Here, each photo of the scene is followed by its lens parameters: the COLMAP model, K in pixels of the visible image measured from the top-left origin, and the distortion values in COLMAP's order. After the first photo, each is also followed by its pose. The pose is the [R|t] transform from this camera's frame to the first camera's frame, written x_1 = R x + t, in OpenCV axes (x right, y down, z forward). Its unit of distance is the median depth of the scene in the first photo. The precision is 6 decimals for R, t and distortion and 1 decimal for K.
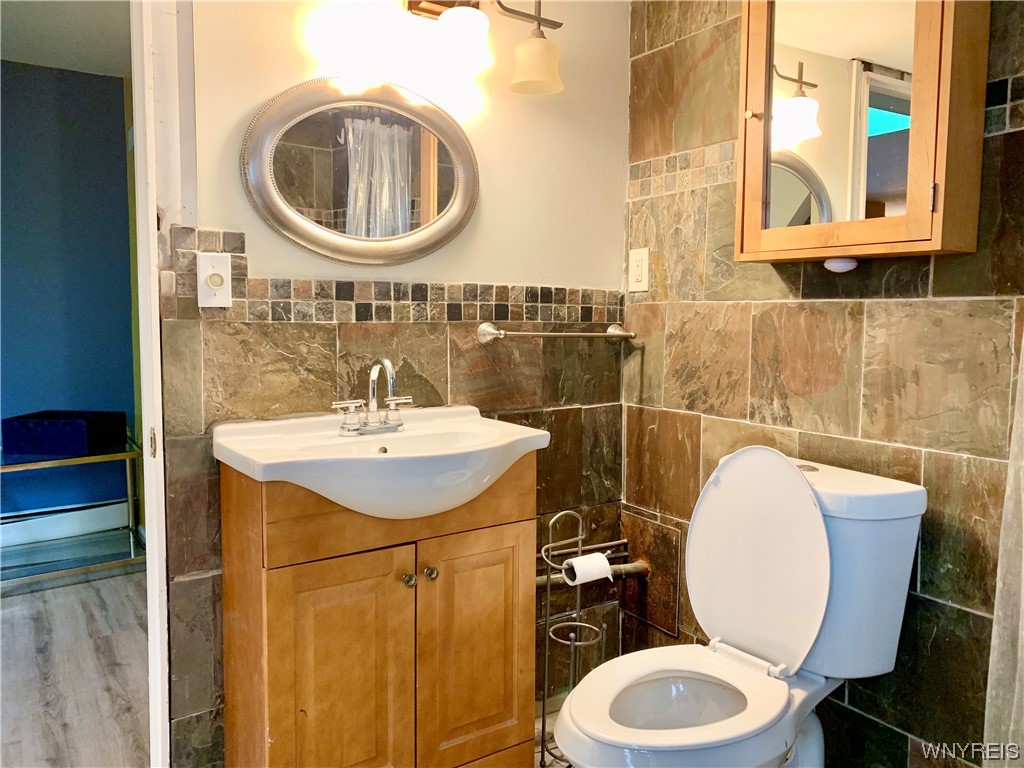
lens RADIAL K [[782.9, 0, 512.0], [0, 782.9, 384.0], [0, 0, 1]] dist [0.025464, -0.006436]
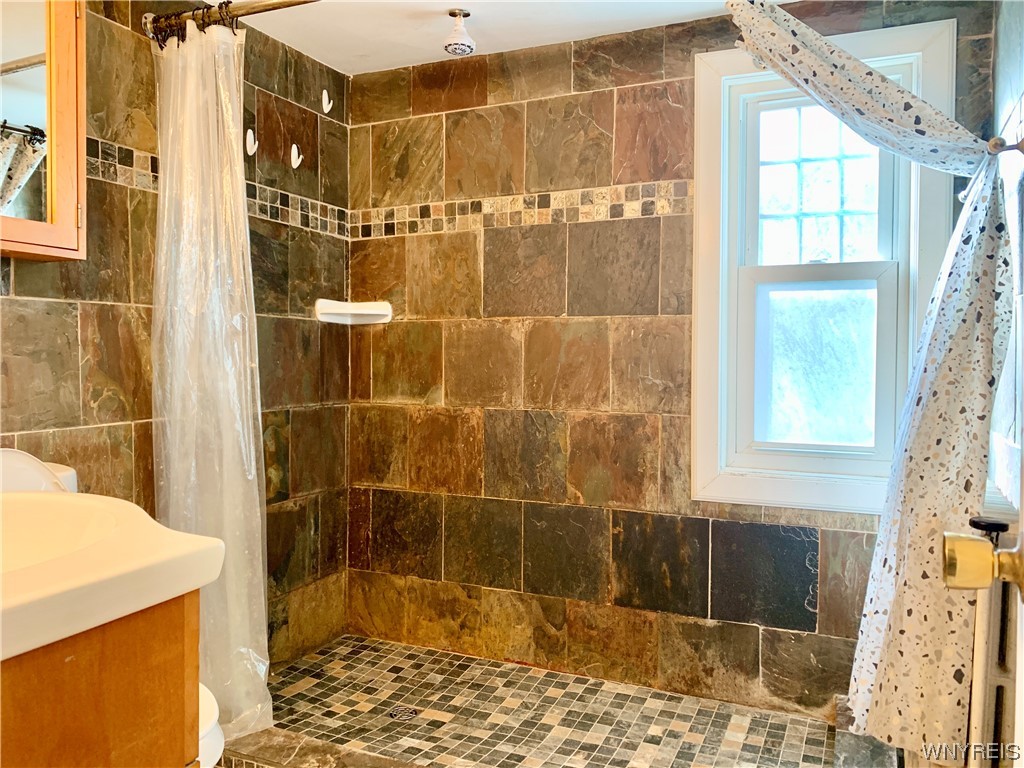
lens RADIAL K [[782.9, 0, 512.0], [0, 782.9, 384.0], [0, 0, 1]] dist [0.025464, -0.006436]
pose [[-0.528955, -0.047238, 0.847334, -0.813680], [0.060986, 0.993752, 0.093472, -0.049094], [-0.846456, 0.101118, -0.522770, 1.029148]]
